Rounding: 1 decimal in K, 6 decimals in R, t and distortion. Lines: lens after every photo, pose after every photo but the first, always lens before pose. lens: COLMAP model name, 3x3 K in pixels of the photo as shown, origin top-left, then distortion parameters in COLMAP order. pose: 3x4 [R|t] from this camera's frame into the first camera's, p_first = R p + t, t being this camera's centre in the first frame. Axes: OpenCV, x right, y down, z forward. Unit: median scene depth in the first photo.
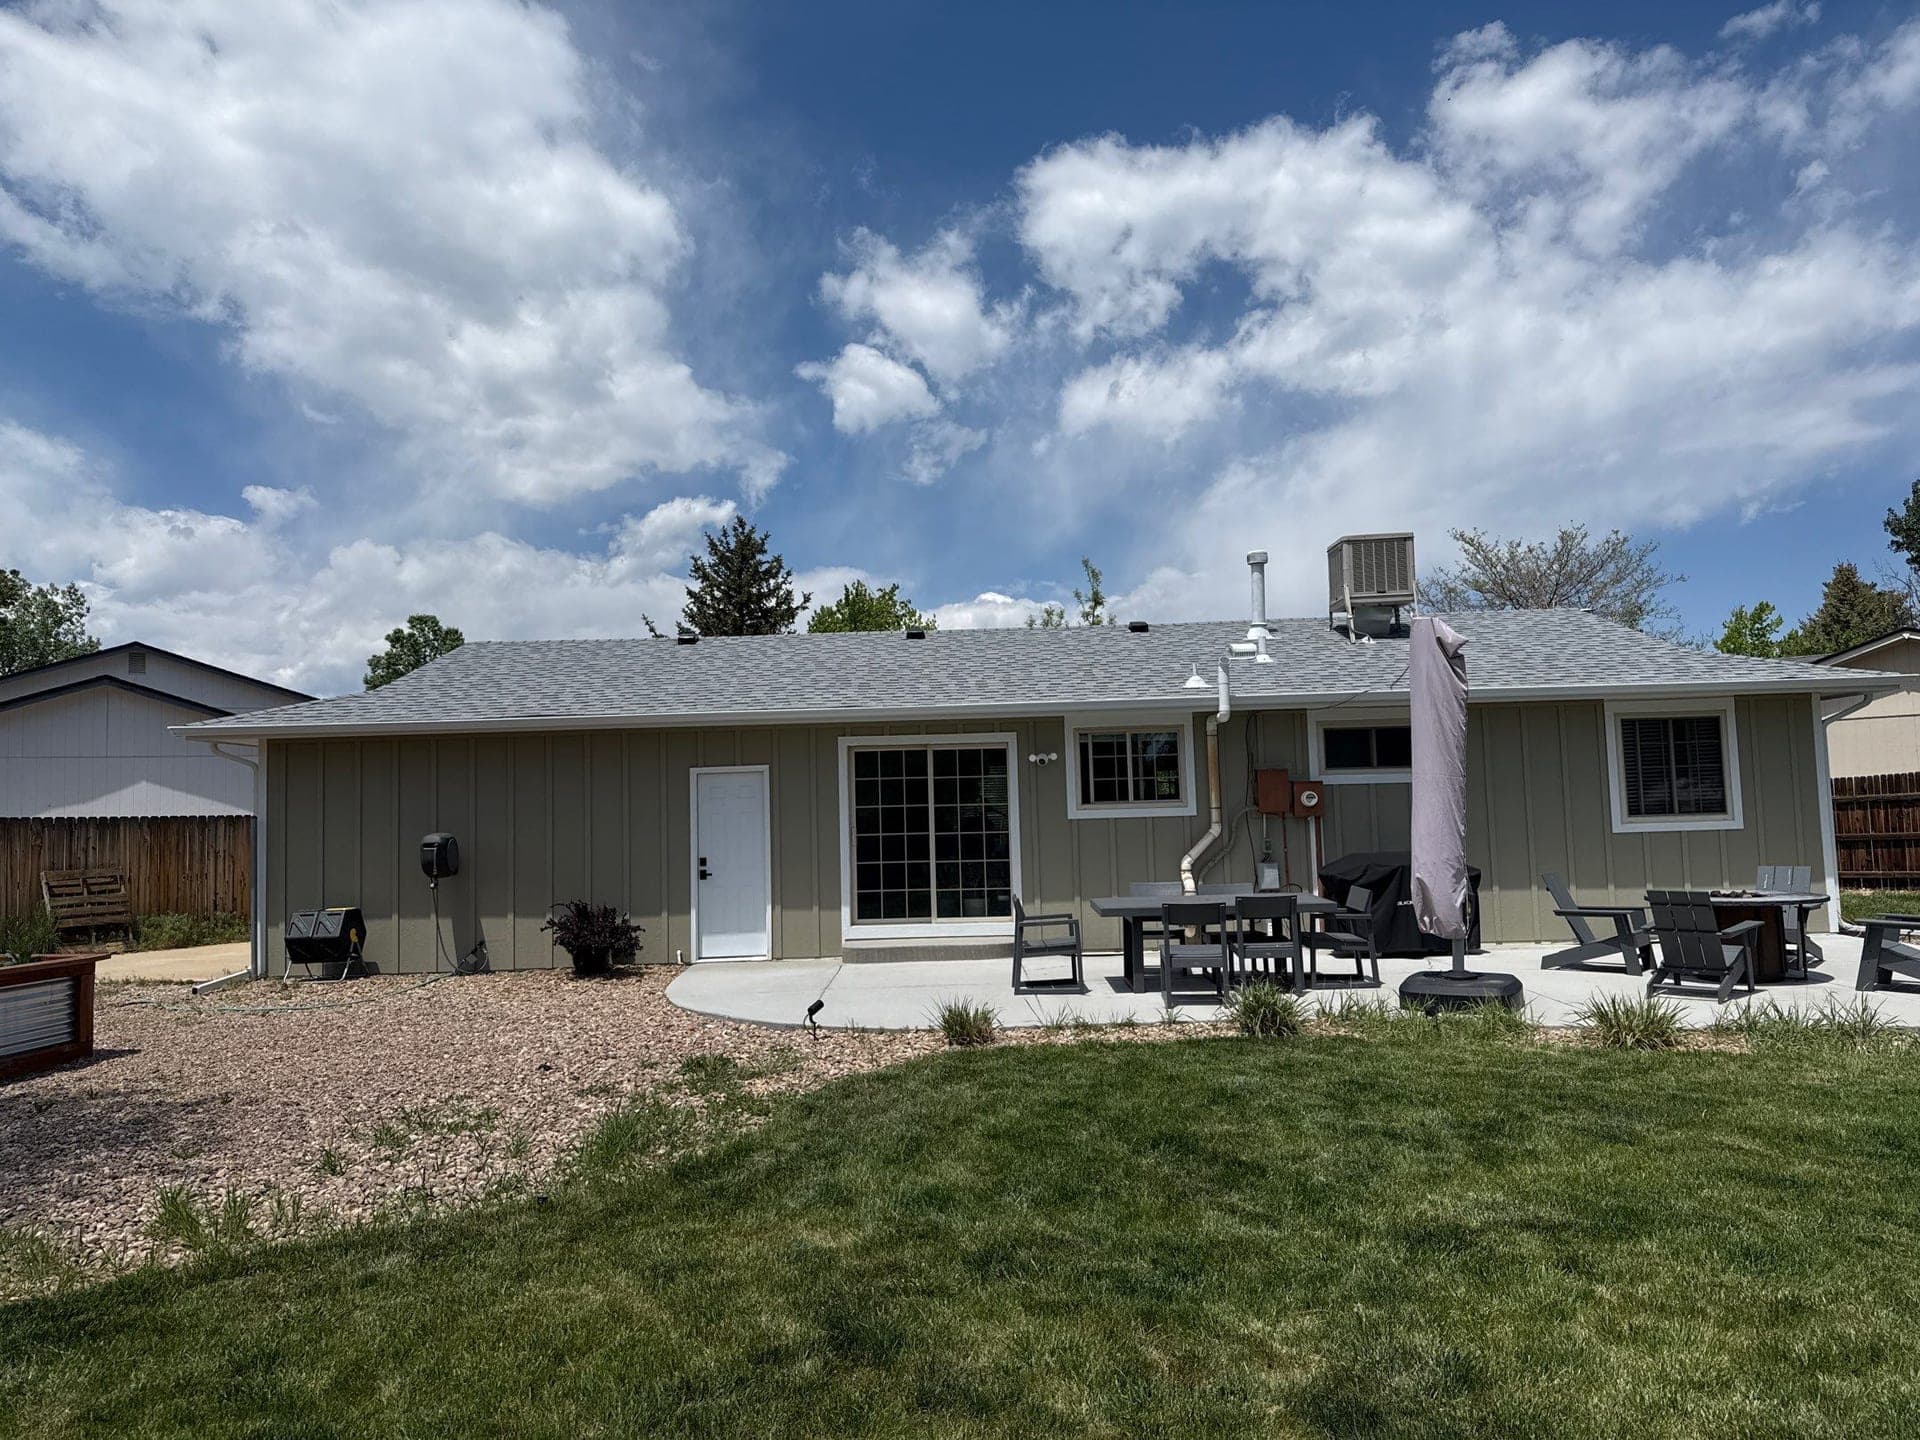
lens RADIAL K [[1347.7, 0, 960.0], [0, 1347.7, 720.0], [0, 0, 1]] dist [0.003829, 0.001810]
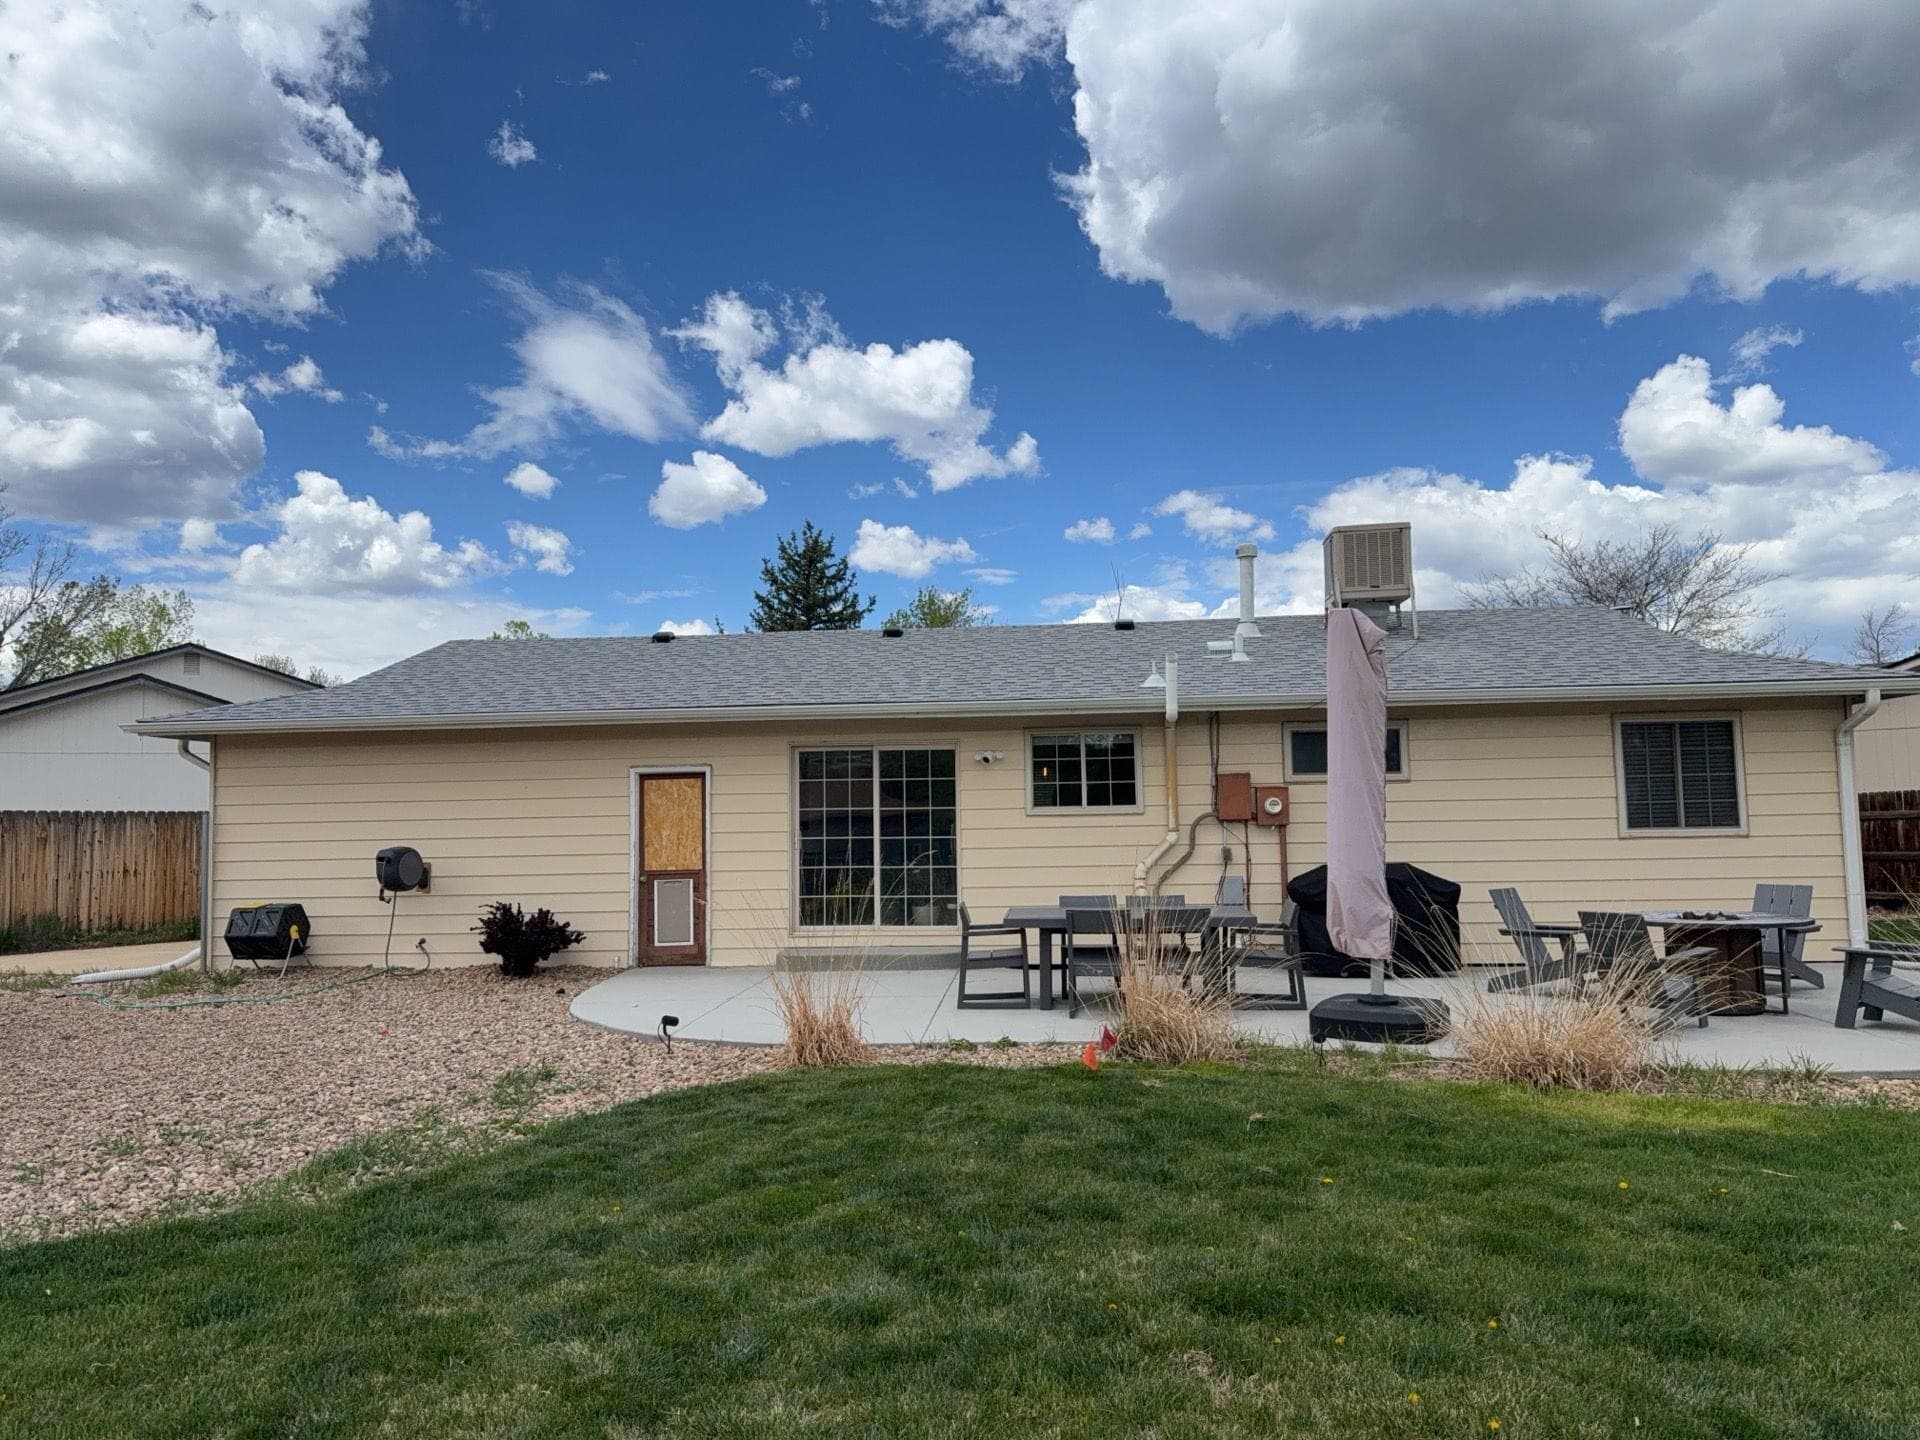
lens RADIAL K [[1349.2, 0, 959.9], [0, 1349.2, 699.0], [0, 0, 1]] dist [-0.007225, -0.003610]
pose [[0.996360, 0.003923, -0.085150, 0.117231], [-0.005653, 0.999782, -0.020088, 0.004290], [0.085053, 0.020496, 0.996166, 0.044268]]
